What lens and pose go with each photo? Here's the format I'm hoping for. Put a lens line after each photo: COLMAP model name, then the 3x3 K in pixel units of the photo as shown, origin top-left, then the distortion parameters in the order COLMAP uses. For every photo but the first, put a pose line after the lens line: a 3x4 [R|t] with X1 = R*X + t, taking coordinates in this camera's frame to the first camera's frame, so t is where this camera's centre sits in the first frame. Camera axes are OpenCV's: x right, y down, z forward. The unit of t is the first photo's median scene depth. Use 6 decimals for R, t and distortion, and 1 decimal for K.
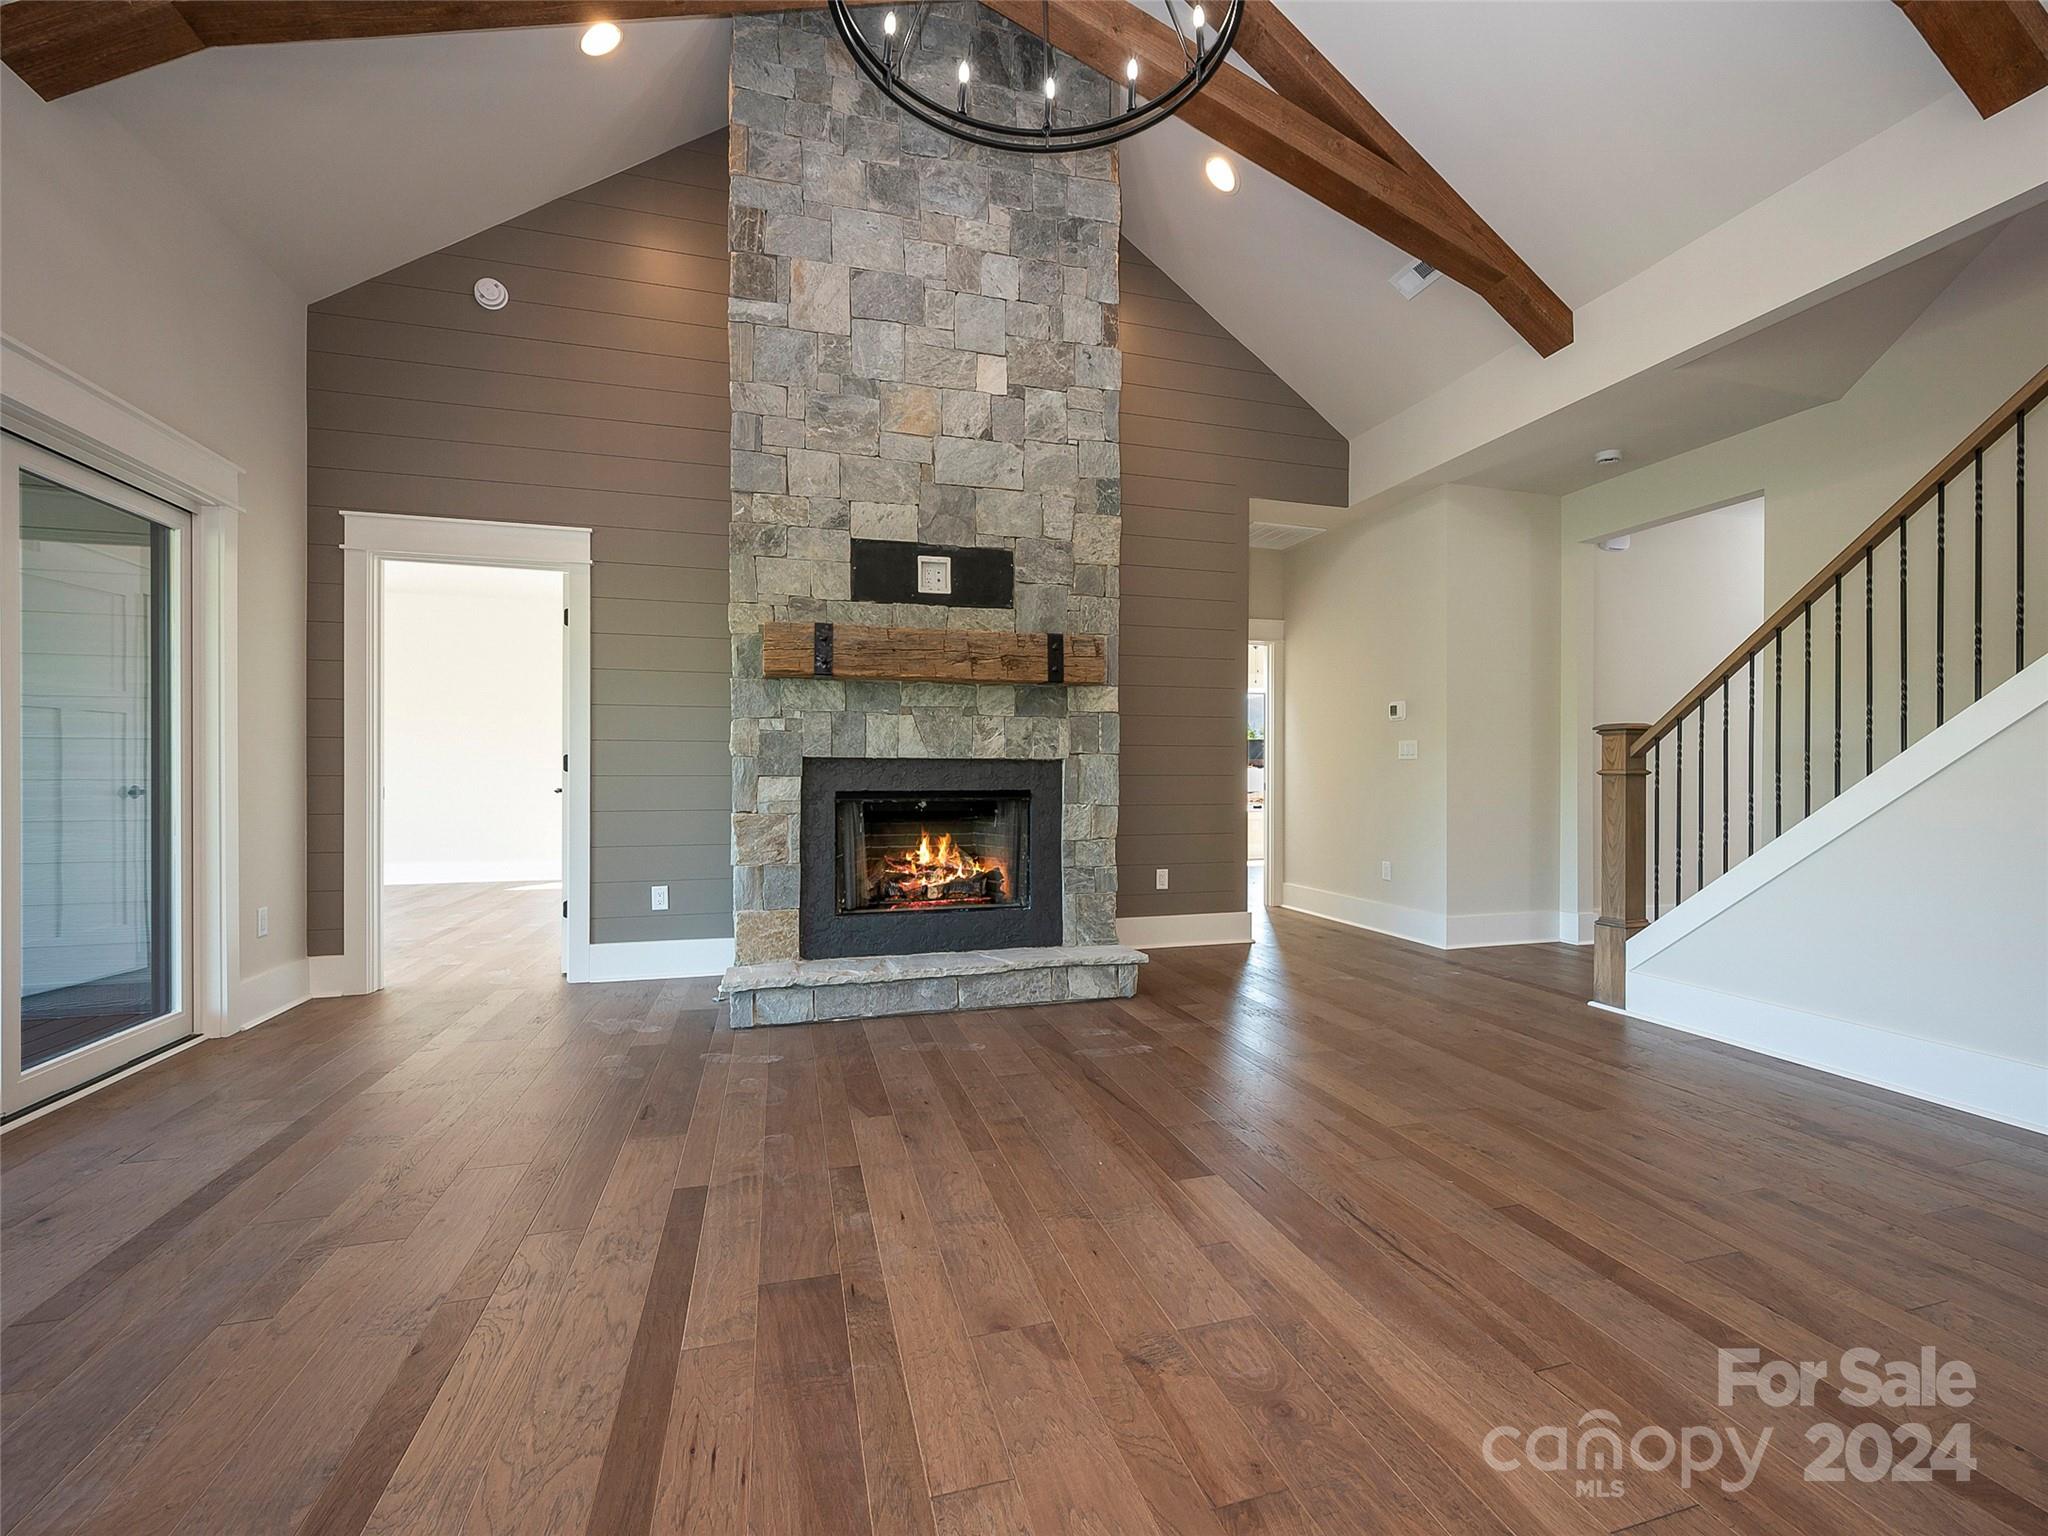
lens RADIAL K [[866.0, 0, 1049.2], [0, 866.0, 766.0], [0, 0, 1]] dist [0.000596, -0.000151]
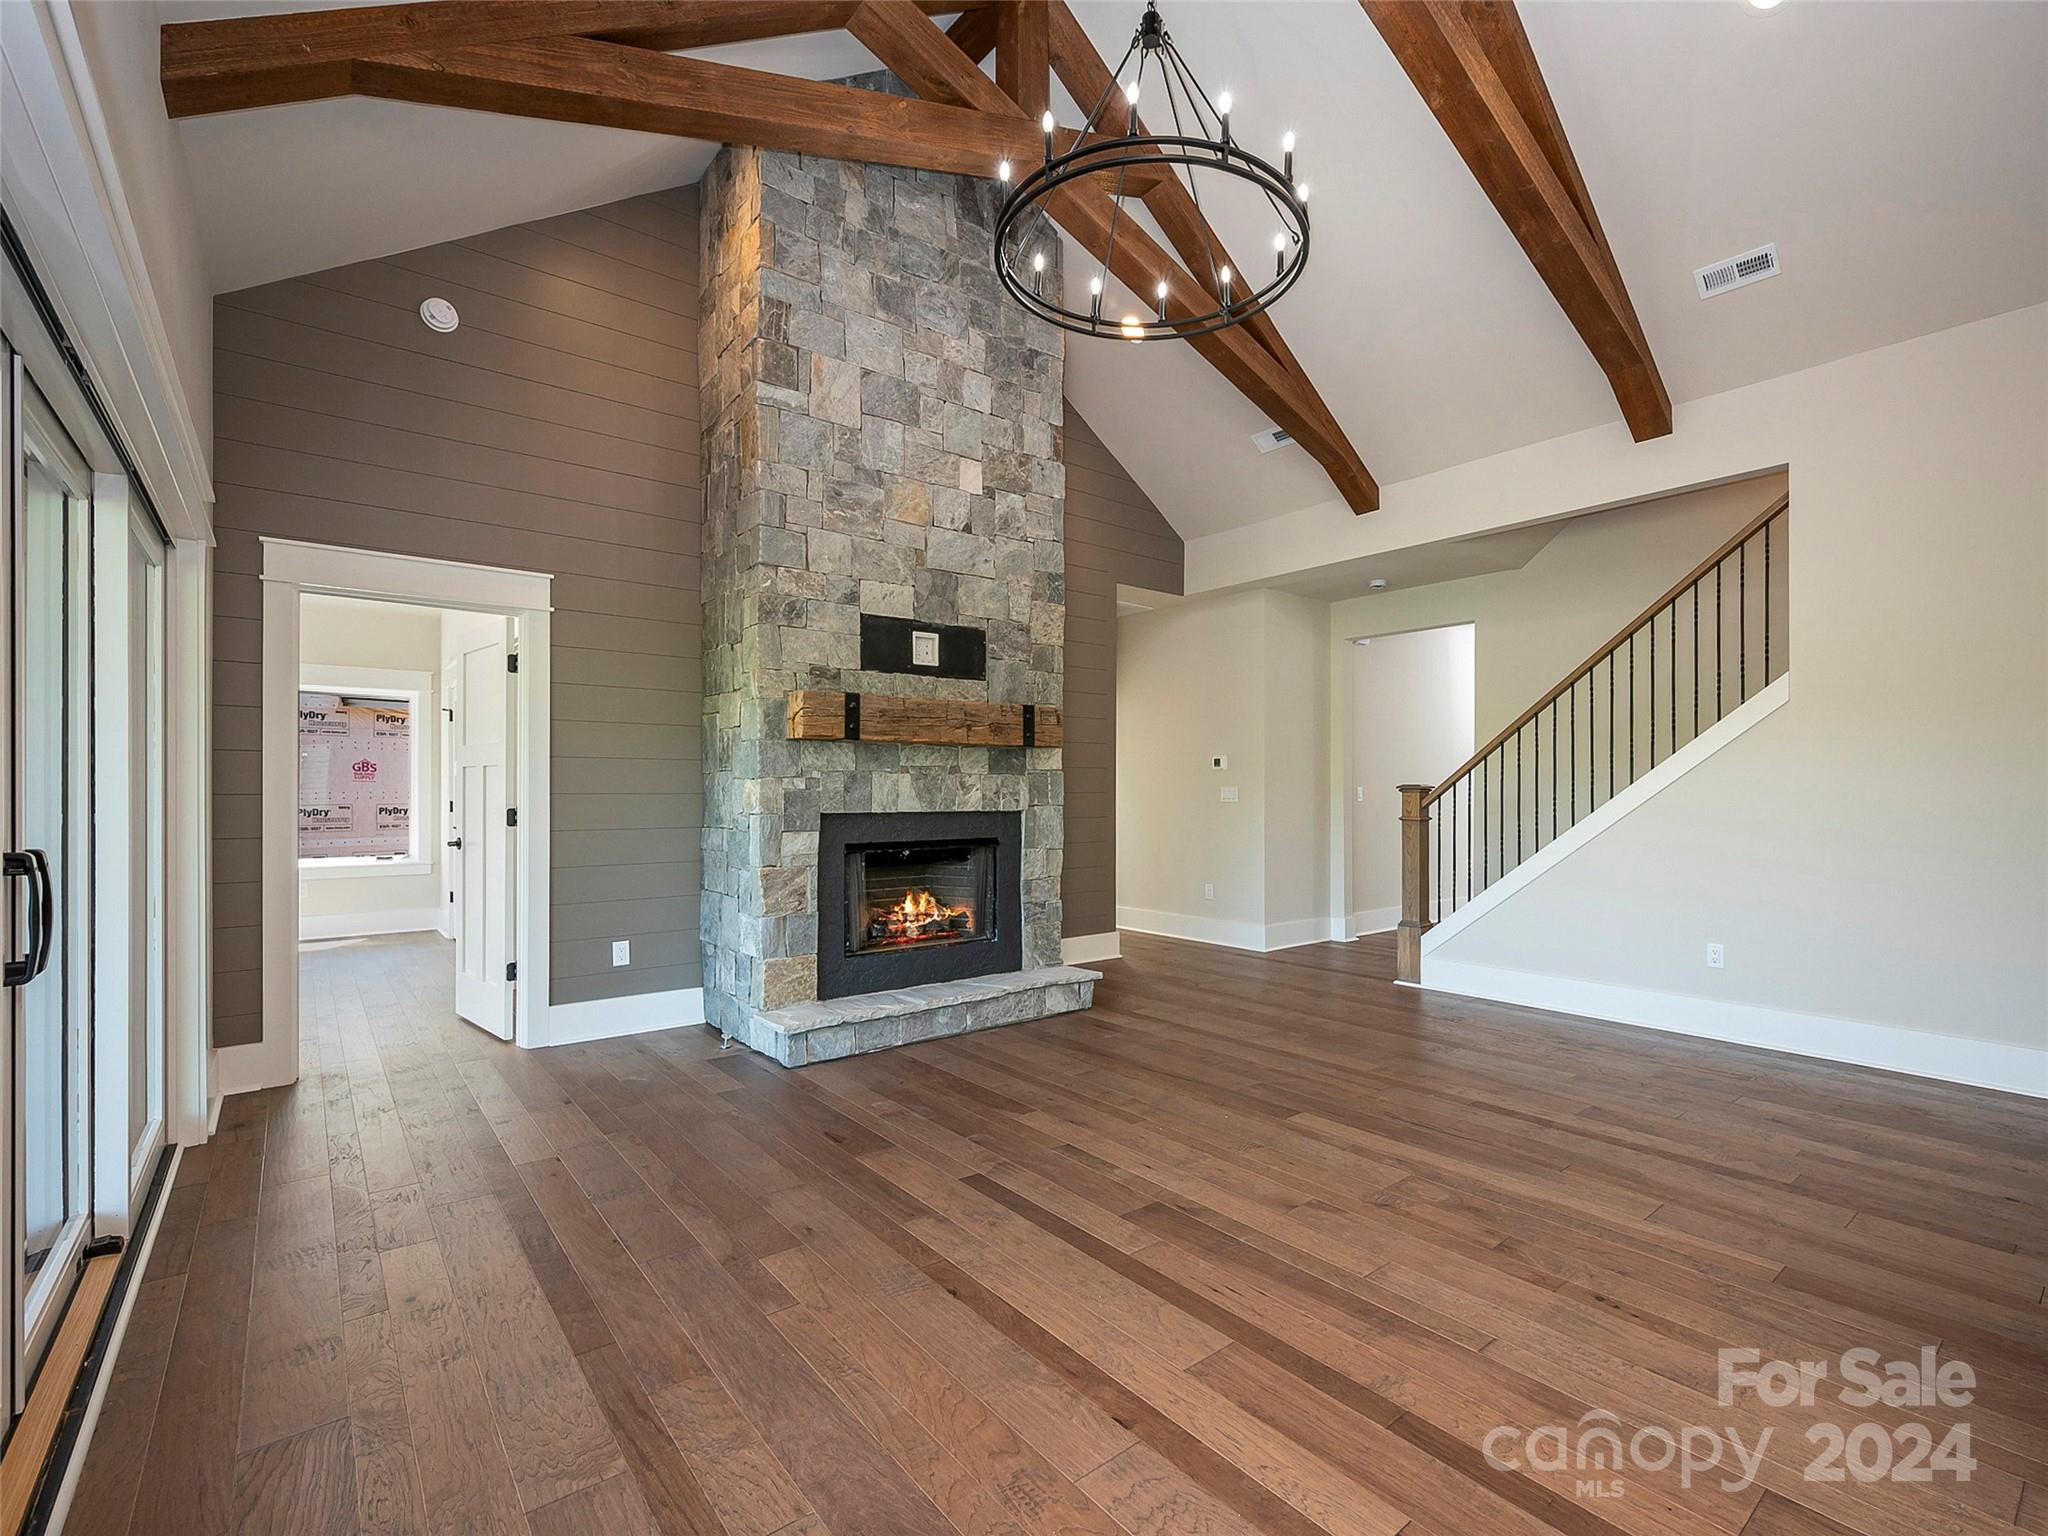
lens RADIAL K [[902.3, 0, 1021.1], [0, 902.3, 780.2], [0, 0, 1]] dist [-0.000048, -0.000405]
pose [[0.931127, 0.001641, 0.364691, -0.448780], [-0.000465, 0.999994, -0.003313, -0.046620], [-0.364694, 0.002916, 0.931123, -0.137526]]
